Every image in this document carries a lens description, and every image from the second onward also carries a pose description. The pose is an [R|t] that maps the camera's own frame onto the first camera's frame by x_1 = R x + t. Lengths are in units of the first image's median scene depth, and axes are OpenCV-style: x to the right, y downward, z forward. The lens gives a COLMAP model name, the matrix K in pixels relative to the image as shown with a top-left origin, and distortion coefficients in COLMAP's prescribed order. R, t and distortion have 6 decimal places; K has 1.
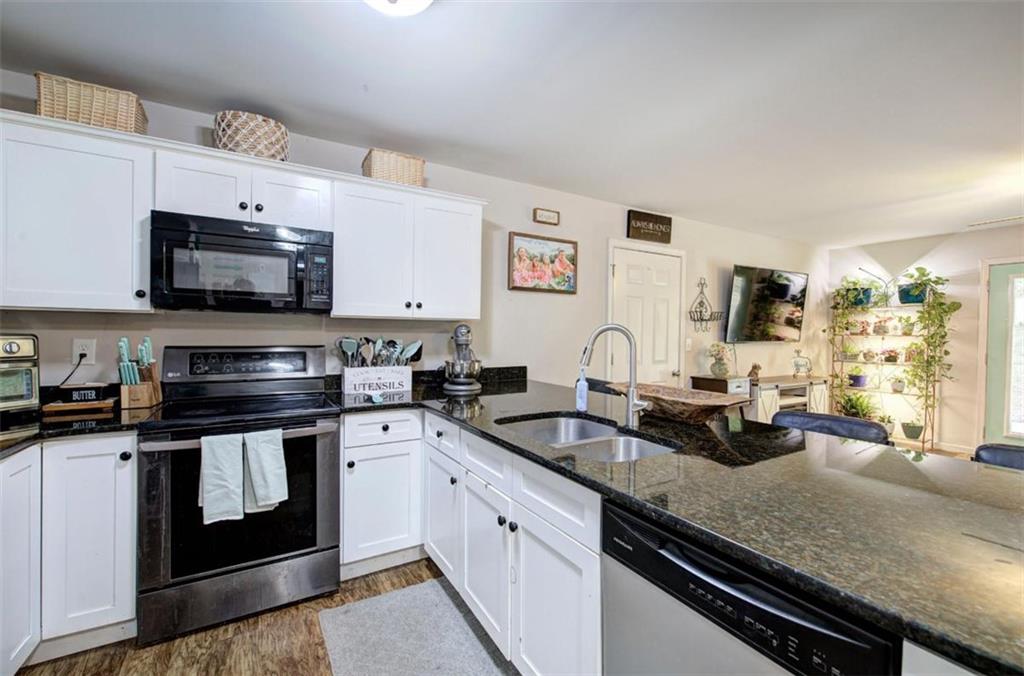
lens RADIAL K [[431.9, 0, 515.2], [0, 431.9, 335.1], [0, 0, 1]] dist [-0.001463, 0.000269]
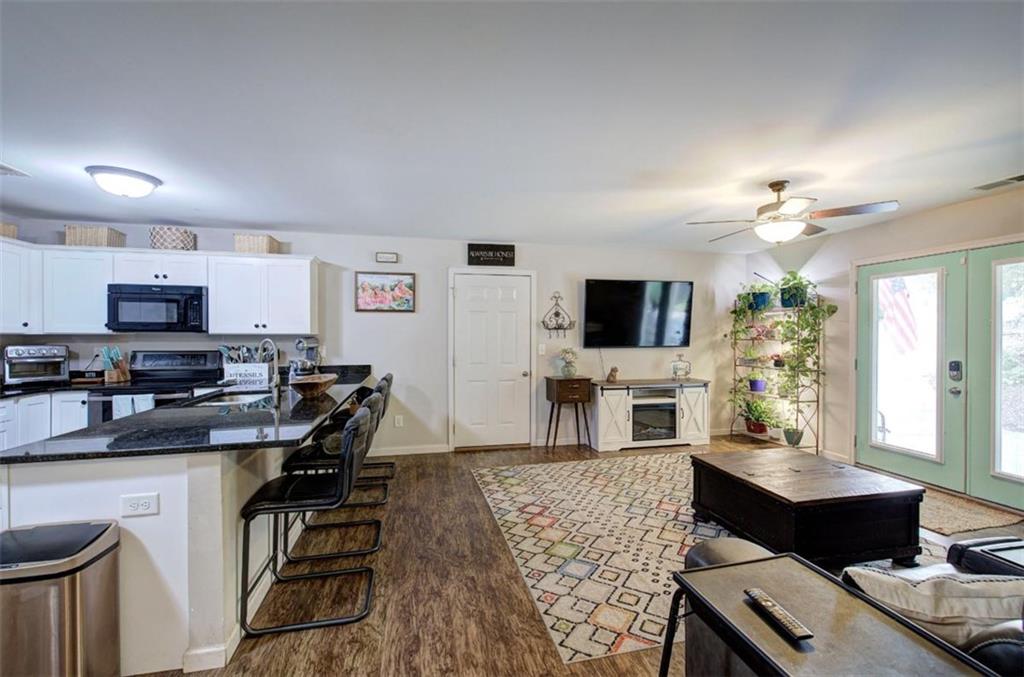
lens RADIAL K [[431.9, 0, 515.2], [0, 431.9, 335.6], [0, 0, 1]] dist [-0.001463, 0.000269]
pose [[0.951290, -0.011387, -0.308087, 0.861296], [0.008700, 0.999911, -0.010092, -0.005880], [0.308175, 0.006920, 0.951305, -0.183796]]
